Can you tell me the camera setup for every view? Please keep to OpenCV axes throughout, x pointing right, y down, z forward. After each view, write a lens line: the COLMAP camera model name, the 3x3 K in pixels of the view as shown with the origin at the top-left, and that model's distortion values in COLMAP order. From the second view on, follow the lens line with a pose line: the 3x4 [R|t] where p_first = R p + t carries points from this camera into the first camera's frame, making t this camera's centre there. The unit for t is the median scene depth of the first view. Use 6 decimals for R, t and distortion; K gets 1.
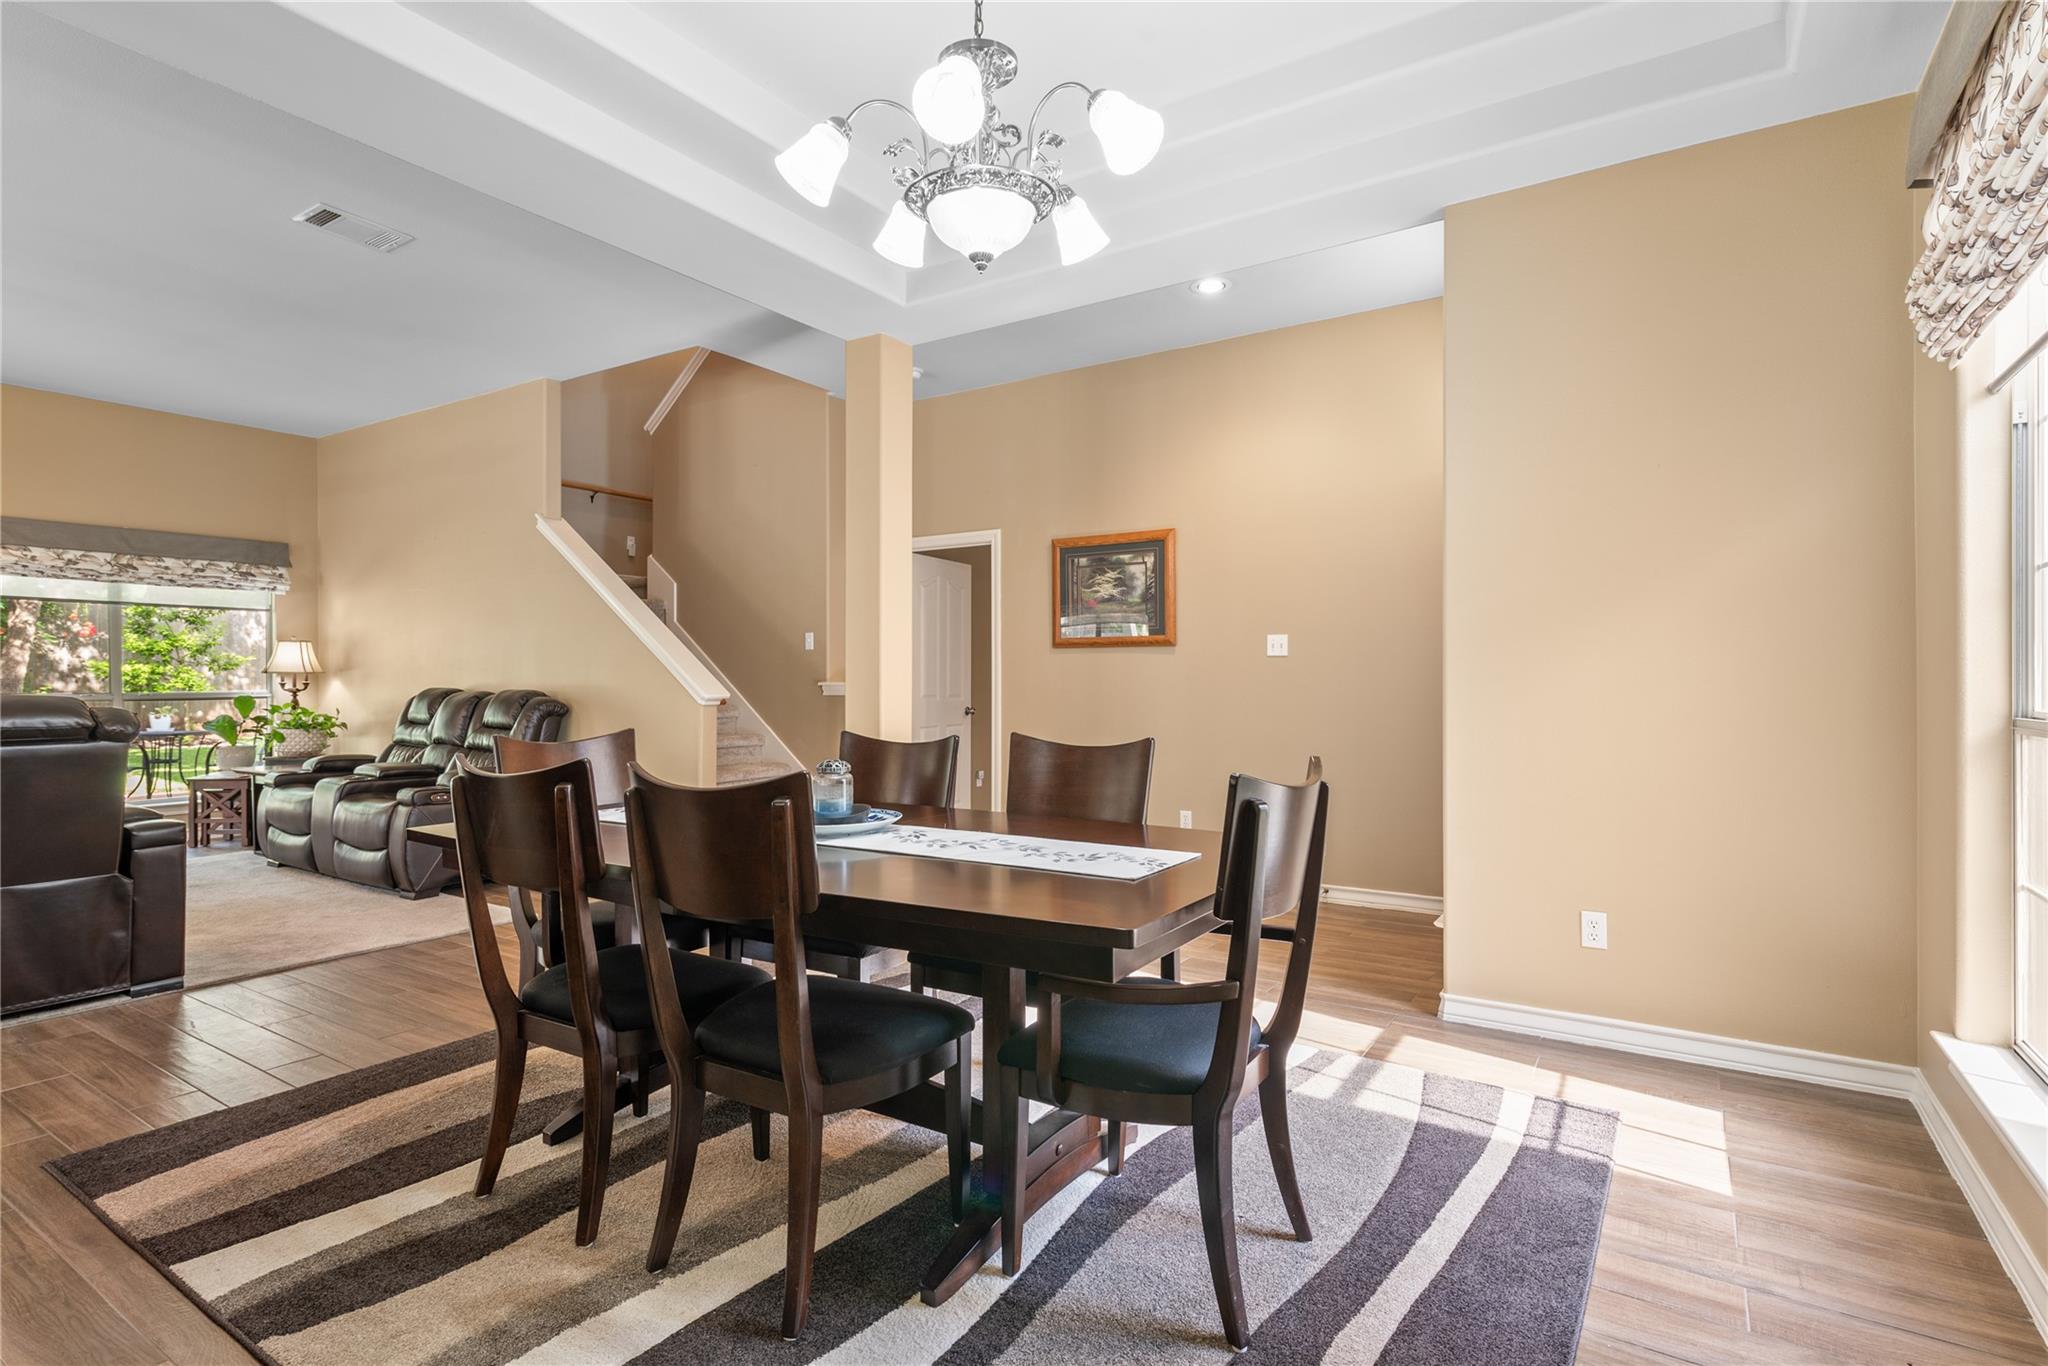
lens RADIAL K [[1007.1, 0, 1033.9], [0, 1007.1, 692.5], [0, 0, 1]] dist [-0.004405, -0.000650]
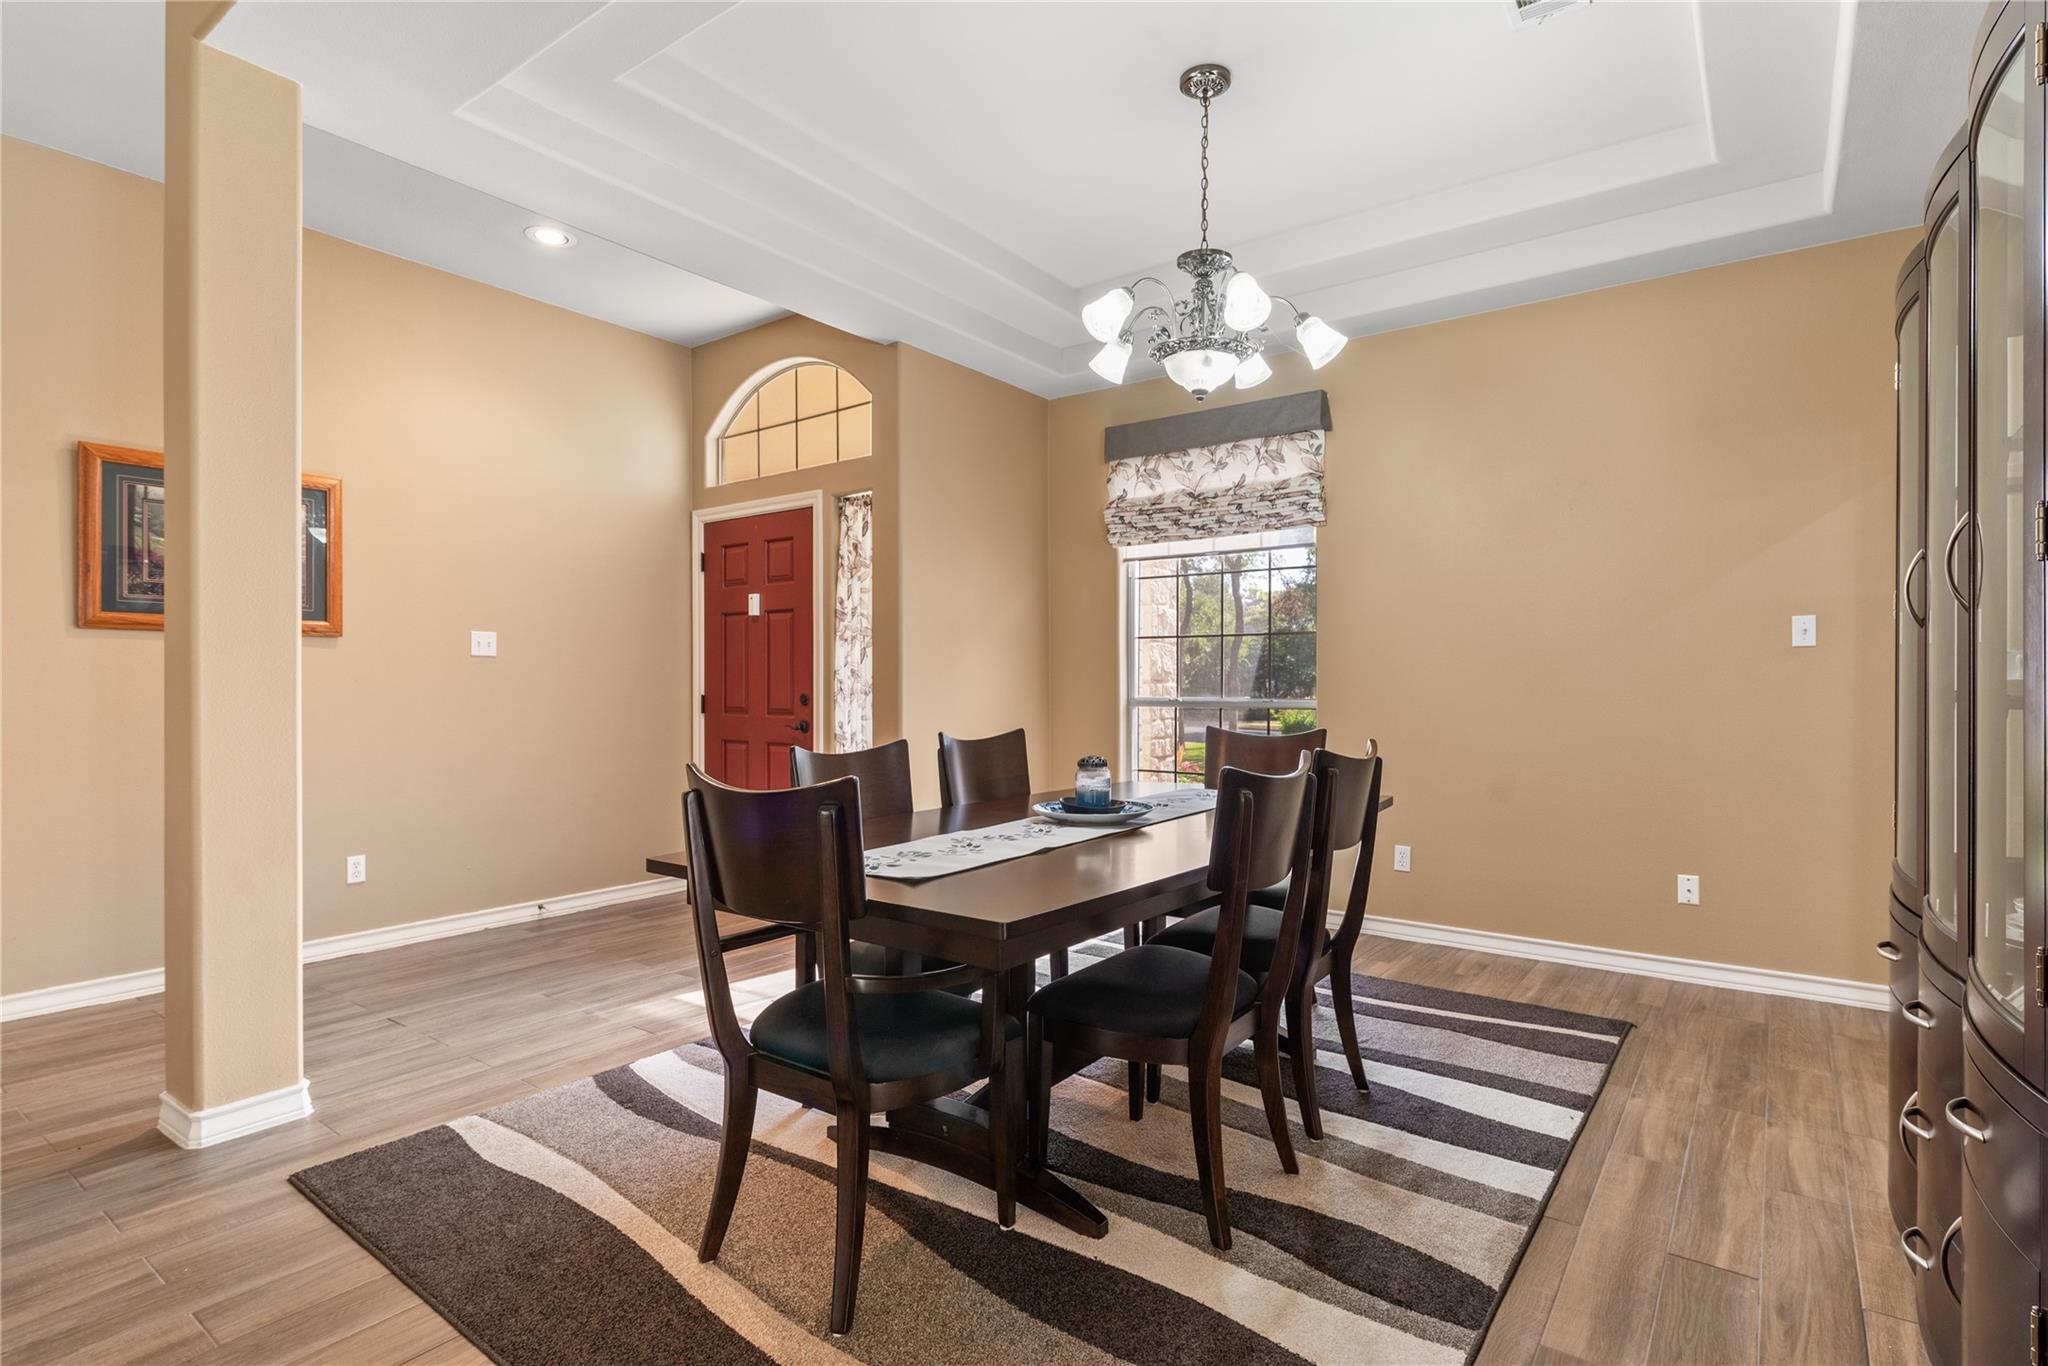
lens RADIAL K [[1007.1, 0, 1038.0], [0, 1007.1, 690.6], [0, 0, 1]] dist [-0.004405, -0.000650]
pose [[0.049572, -0.006445, 0.998750, -0.488265], [0.006436, 0.999960, 0.006133, -0.005587], [-0.998750, 0.006124, 0.049611, 0.356547]]
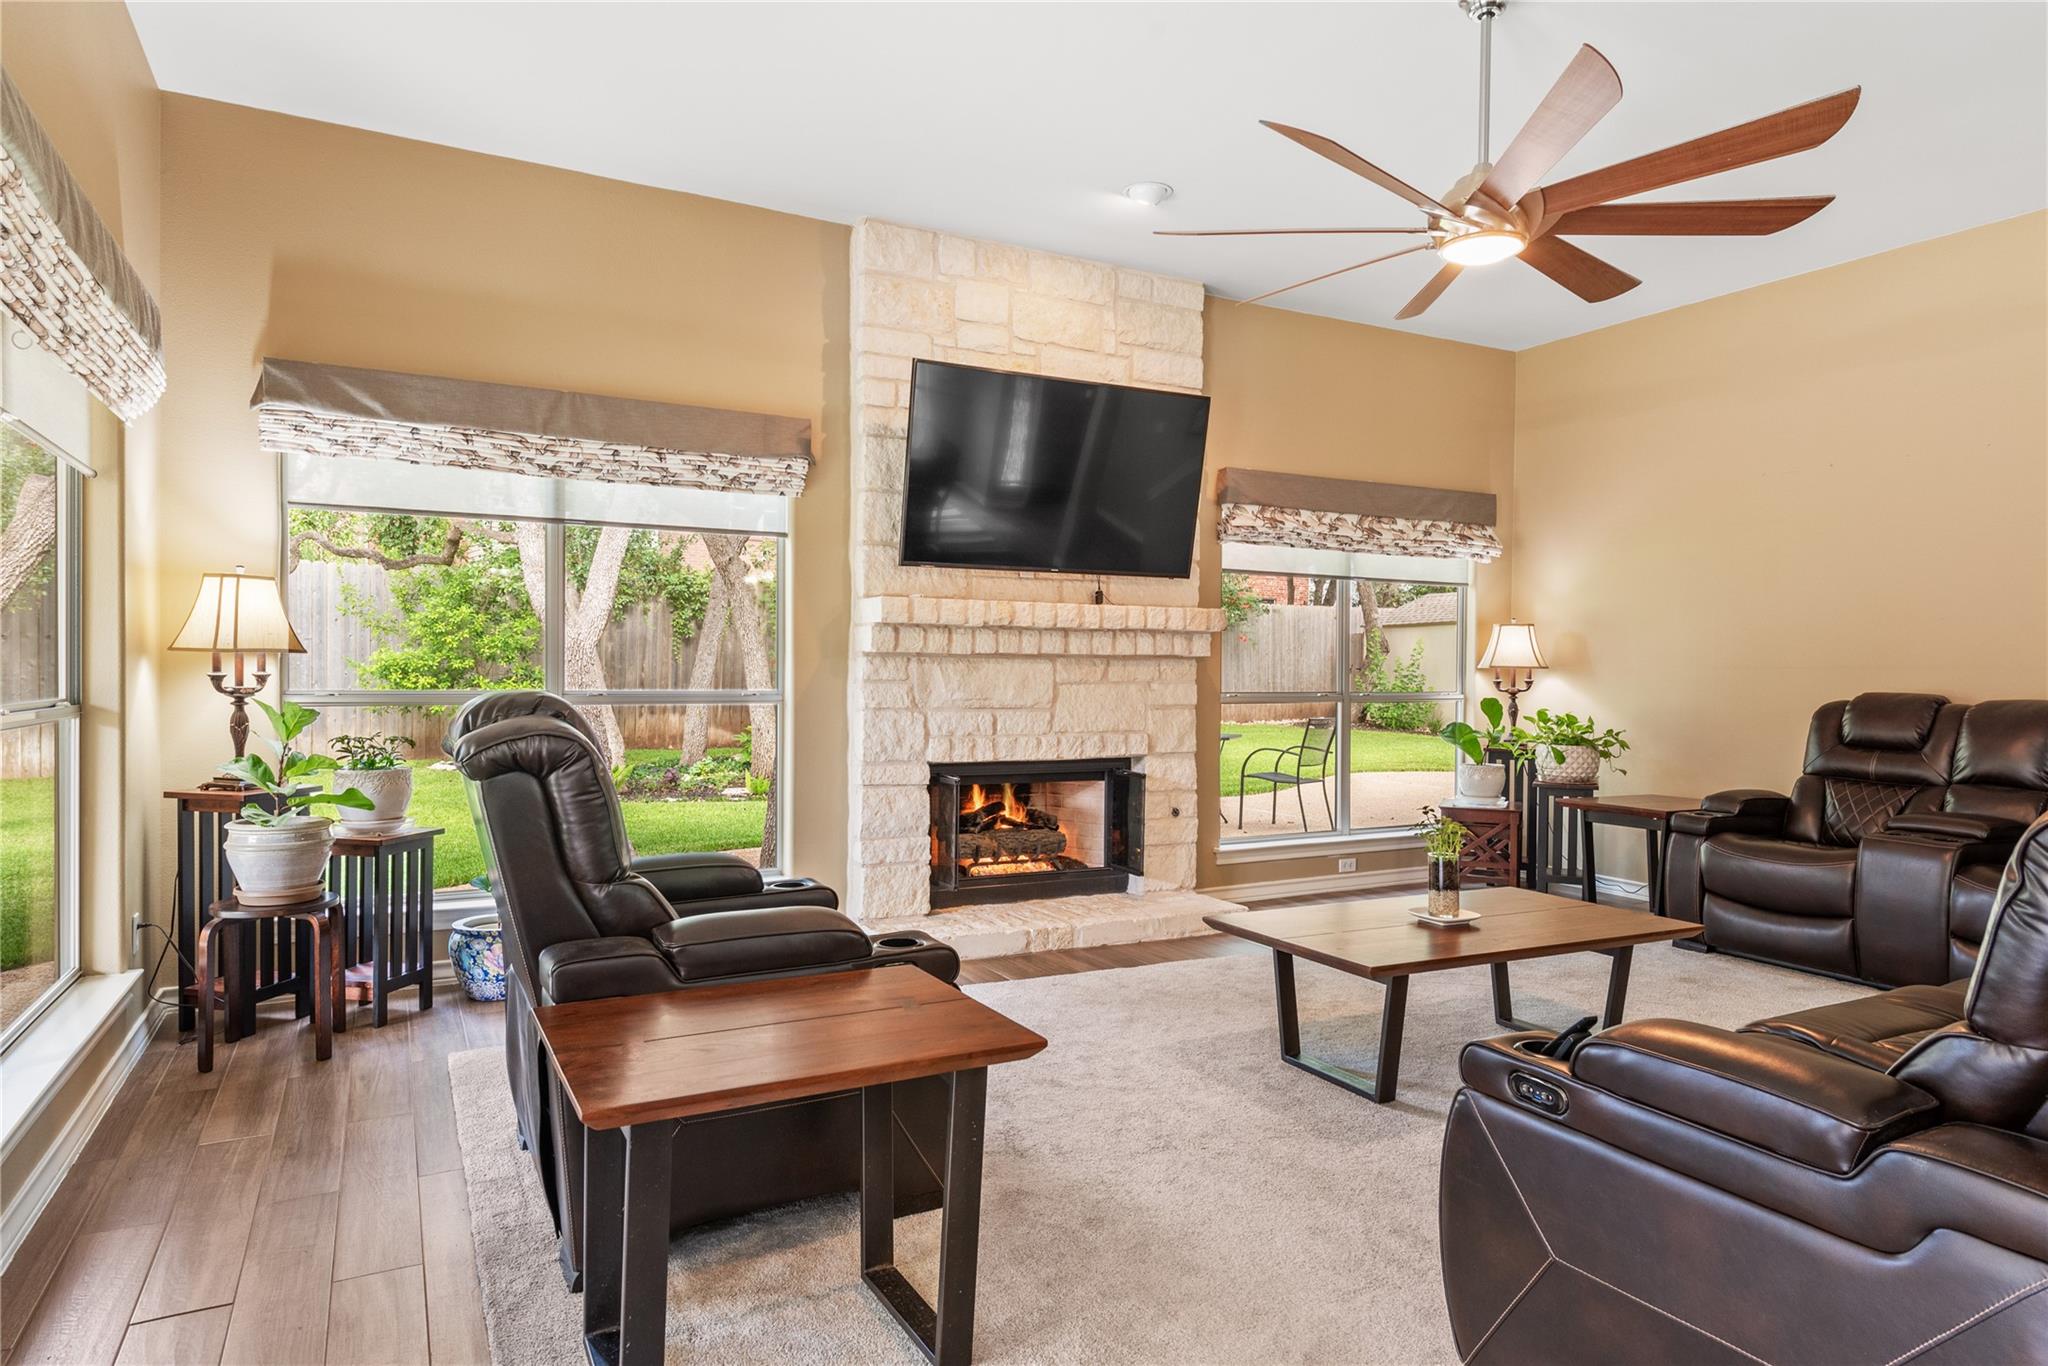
lens RADIAL K [[1214.7, 0, 1020.7], [0, 1214.7, 692.6], [0, 0, 1]] dist [0.015032, -0.000490]
pose [[0.879665, 0.014218, -0.475380, -0.679235], [-0.011208, 0.999895, 0.009166, -0.005196], [0.475461, -0.002735, 0.879733, 0.033336]]
